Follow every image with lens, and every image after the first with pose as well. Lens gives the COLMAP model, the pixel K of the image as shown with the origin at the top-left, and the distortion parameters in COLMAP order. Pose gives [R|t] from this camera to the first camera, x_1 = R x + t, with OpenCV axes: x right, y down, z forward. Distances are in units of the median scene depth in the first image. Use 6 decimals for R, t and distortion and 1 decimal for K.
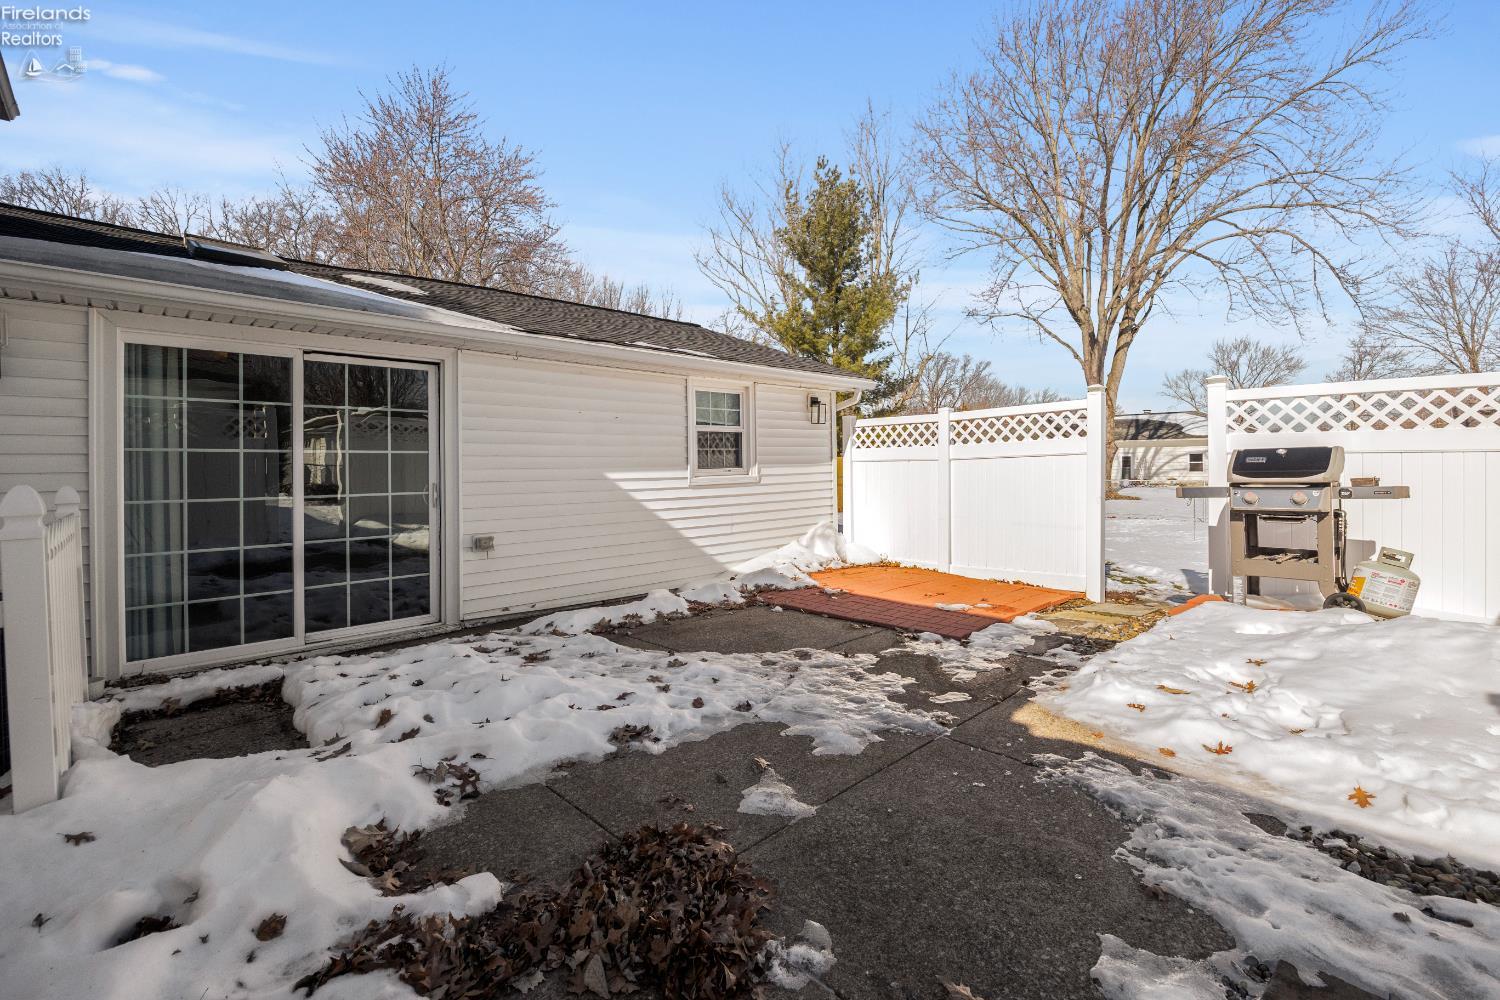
lens RADIAL K [[644.8, 0, 750.3], [0, 644.8, 470.3], [0, 0, 1]] dist [-0.001565, 0.000033]
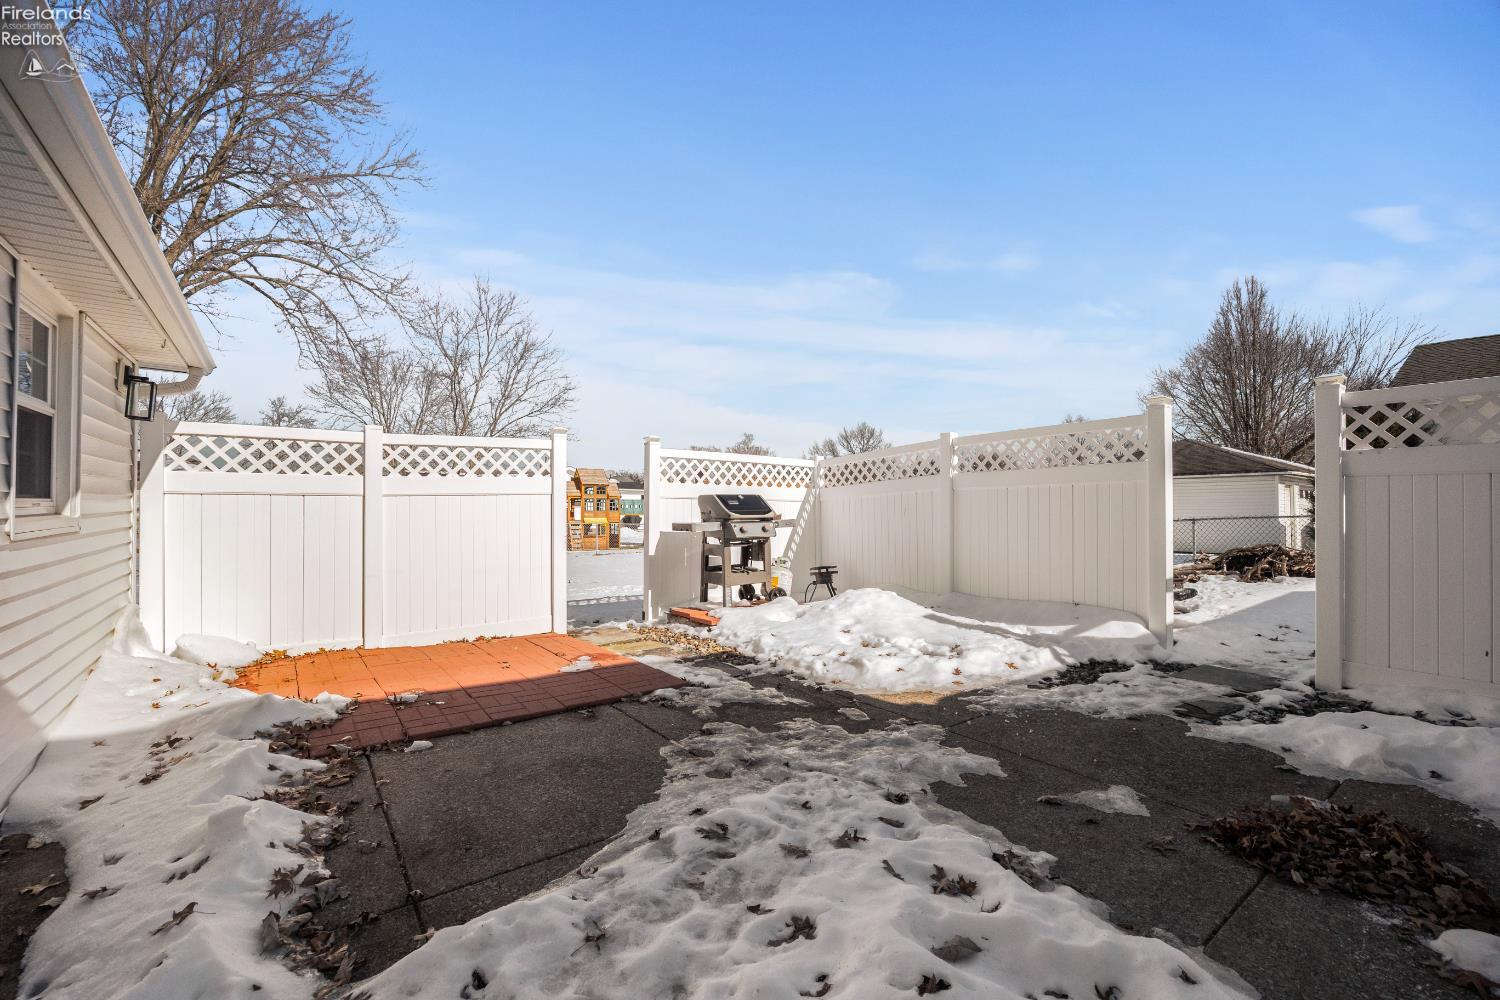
lens RADIAL K [[632.4, 0, 750.1], [0, 632.4, 502.4], [0, 0, 1]] dist [-0.000568, 0.000260]
pose [[0.126745, 0.013642, 0.991842, -0.762977], [-0.003803, 0.999905, -0.013267, -0.000286], [-0.991928, -0.002091, 0.126785, 0.976573]]
